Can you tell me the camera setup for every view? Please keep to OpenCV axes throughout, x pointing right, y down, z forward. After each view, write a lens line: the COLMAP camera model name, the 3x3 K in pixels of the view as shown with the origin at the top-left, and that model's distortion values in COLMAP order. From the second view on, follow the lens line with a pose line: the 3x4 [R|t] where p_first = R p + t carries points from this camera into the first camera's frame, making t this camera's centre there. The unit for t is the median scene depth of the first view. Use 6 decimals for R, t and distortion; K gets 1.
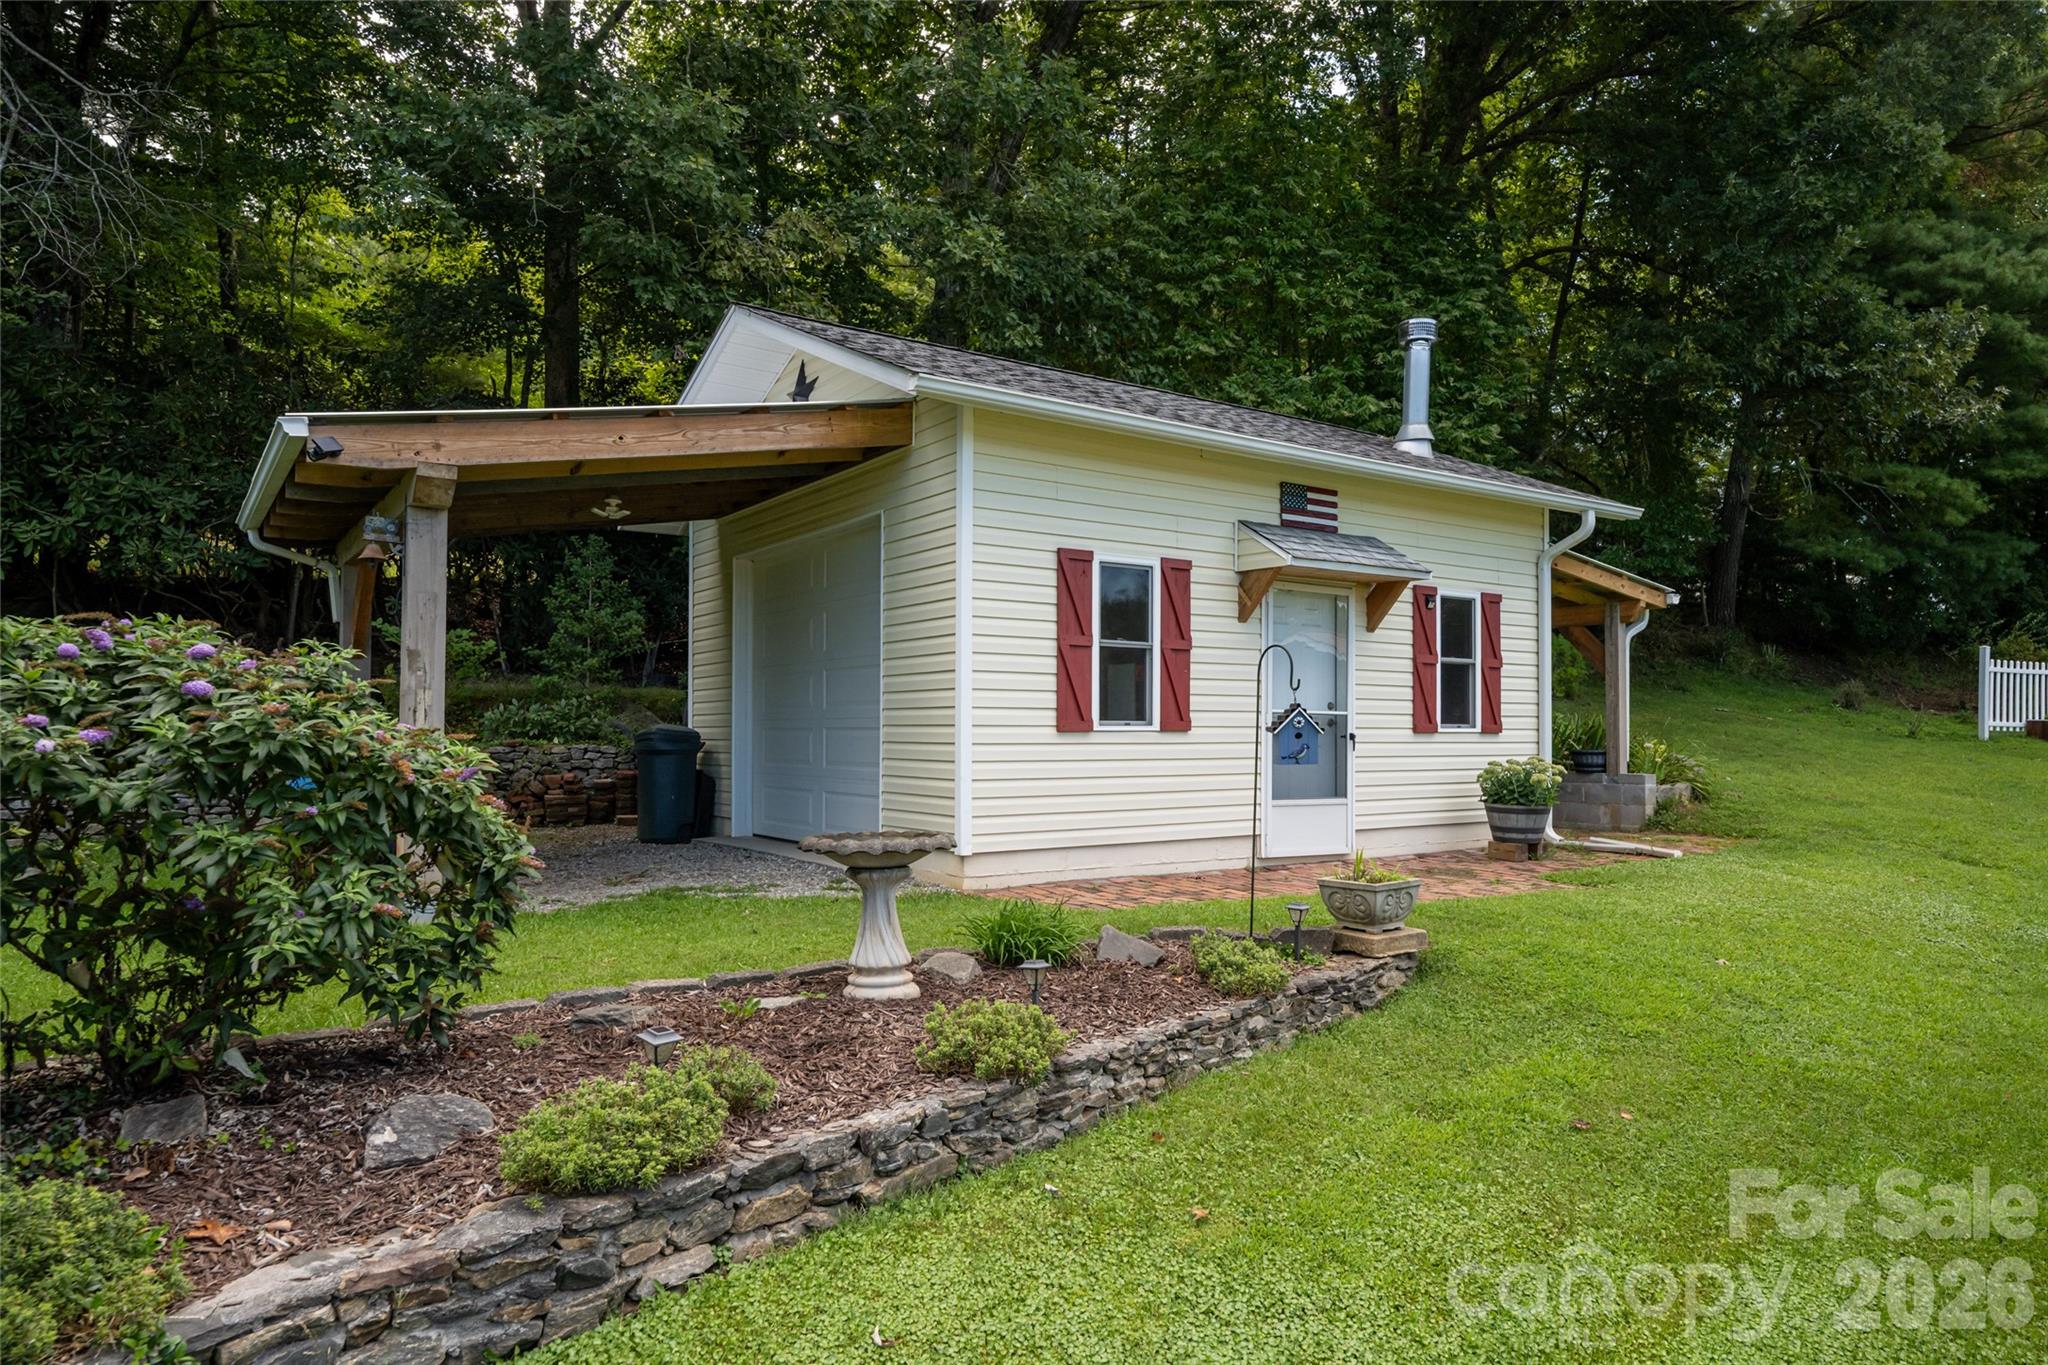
lens RADIAL K [[1282.5, 0, 1024.0], [0, 1282.5, 682.5], [0, 0, 1]] dist [0.002390, 0.000950]
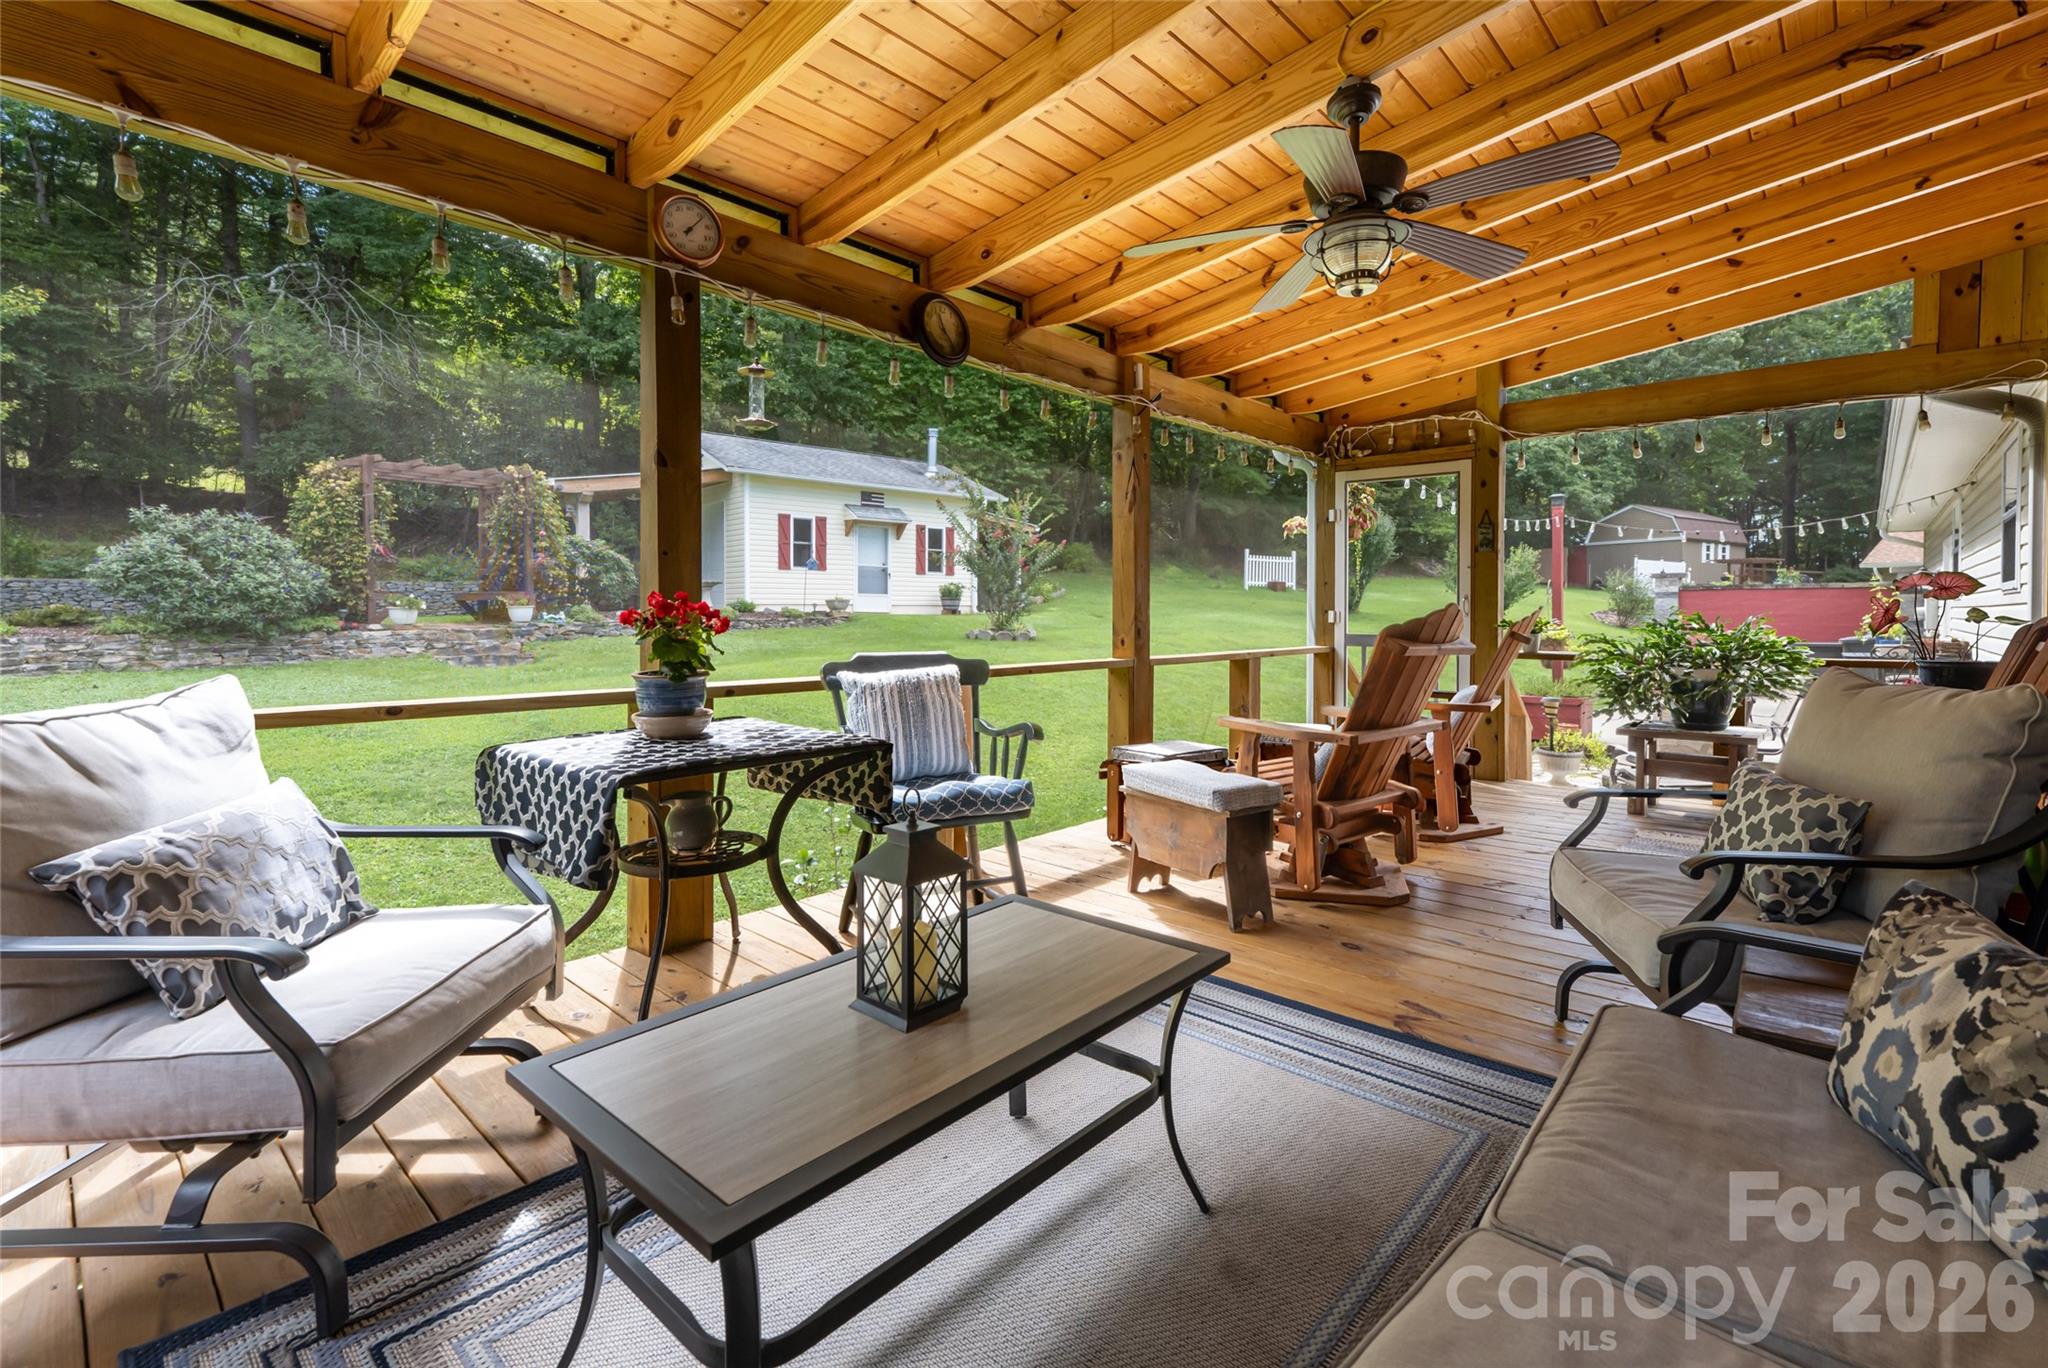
lens RADIAL K [[895.8, 0, 1056.1], [0, 895.8, 612.3], [0, 0, 1]] dist [-0.001367, -0.000277]
pose [[0.984731, -0.004592, 0.174024, 0.405846], [-0.002396, 0.999200, 0.039922, 0.068278], [-0.174068, -0.039729, 0.983932, -1.737283]]
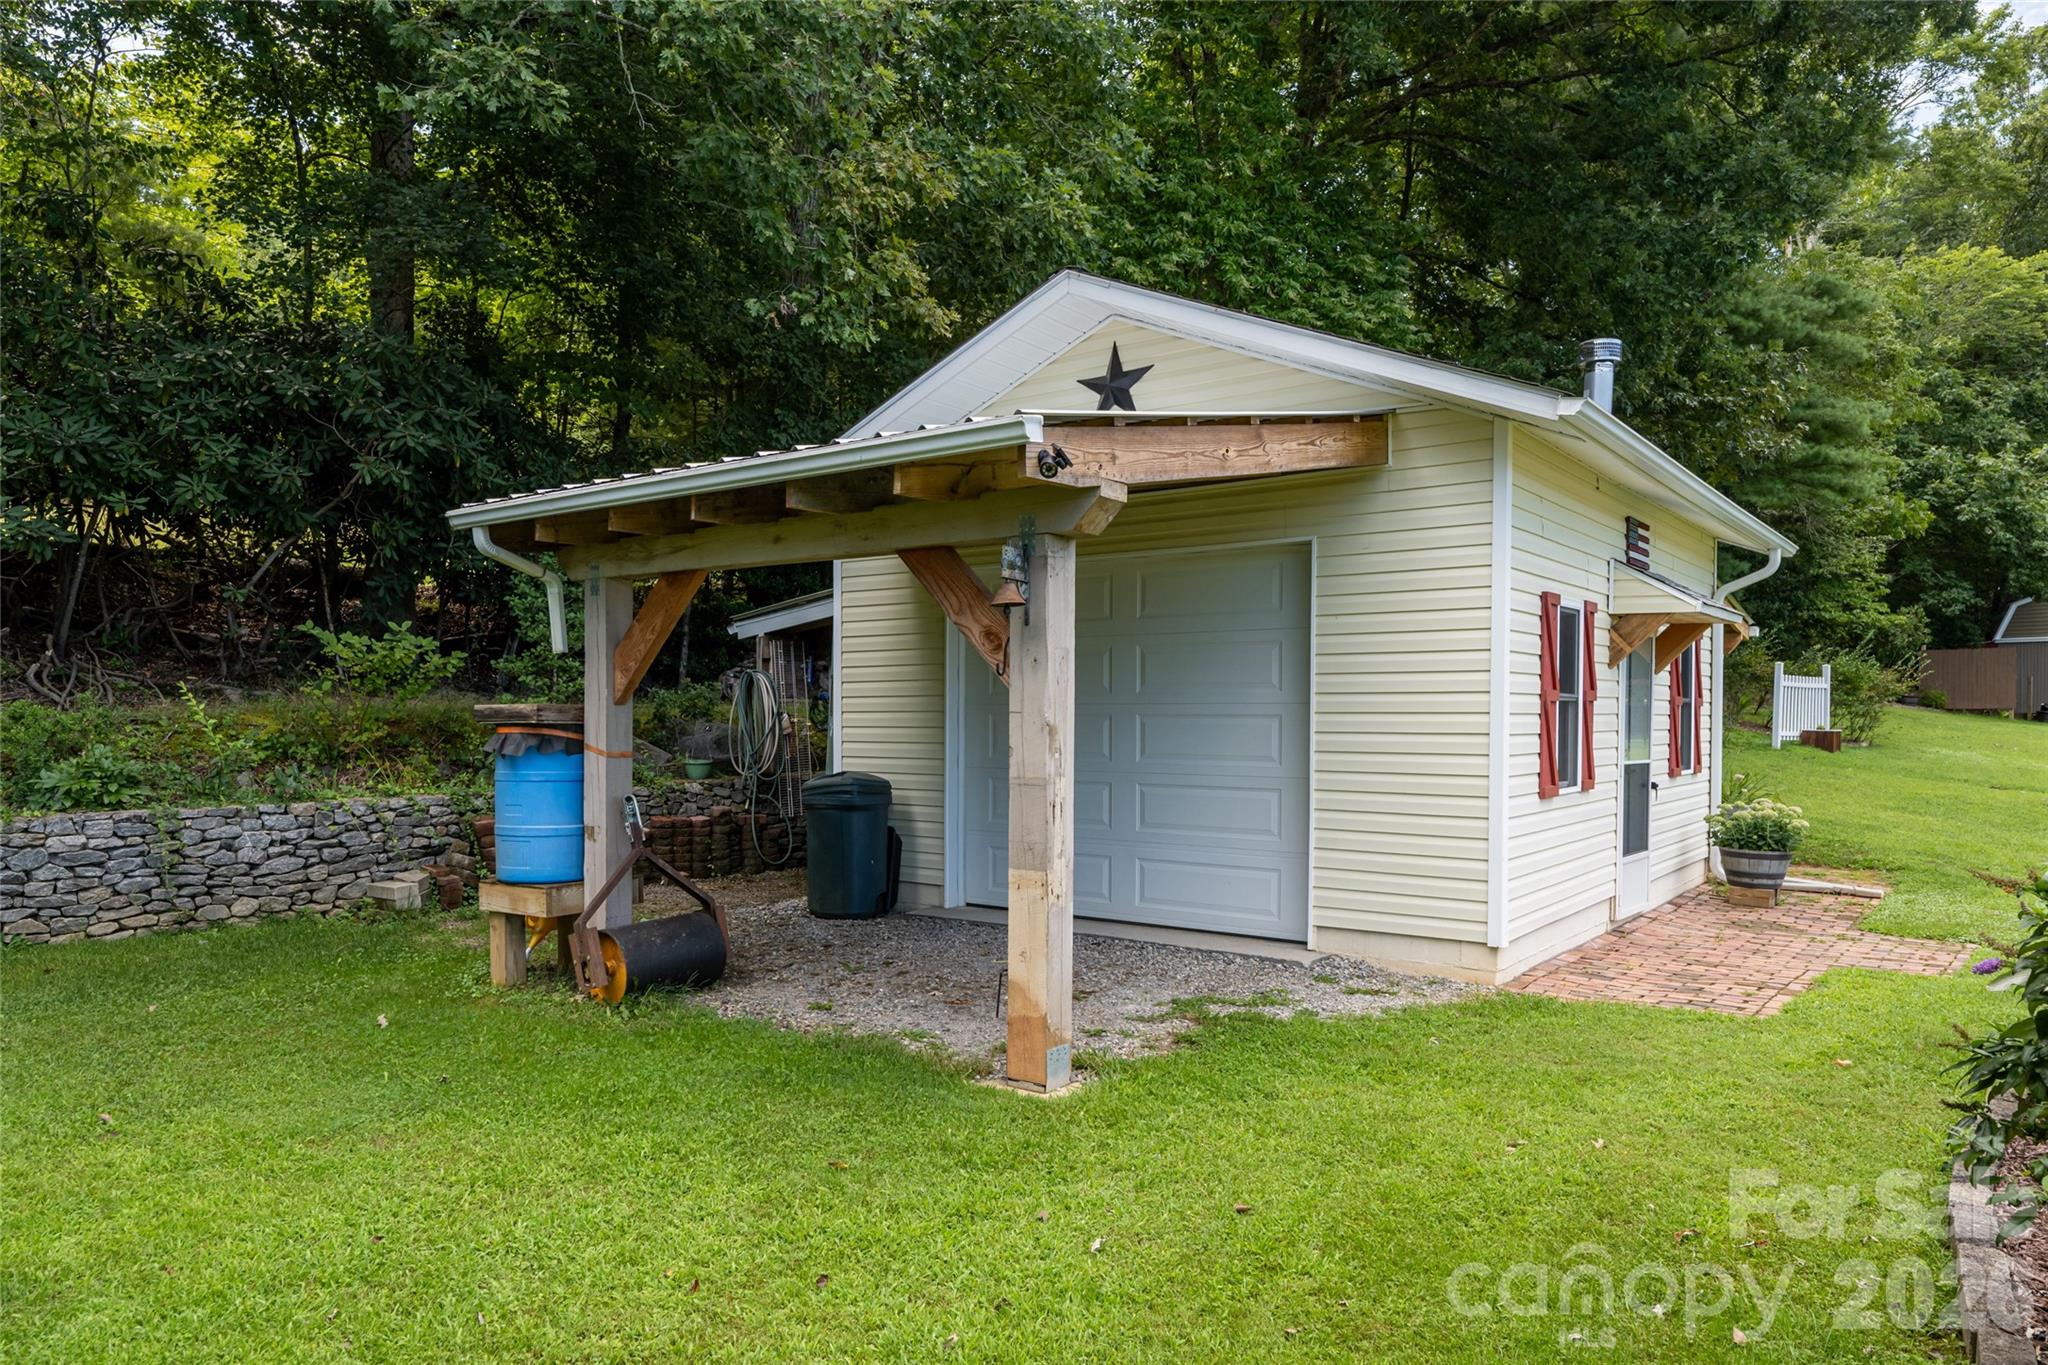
lens RADIAL K [[1375.6, 0, 1026.9], [0, 1375.6, 708.4], [0, 0, 1]] dist [-0.000661, -0.000373]
pose [[0.960905, 0.003443, 0.276858, -0.718227], [-0.011795, 0.999524, 0.028506, -0.058580], [-0.276628, -0.030657, 0.960488, 0.230559]]
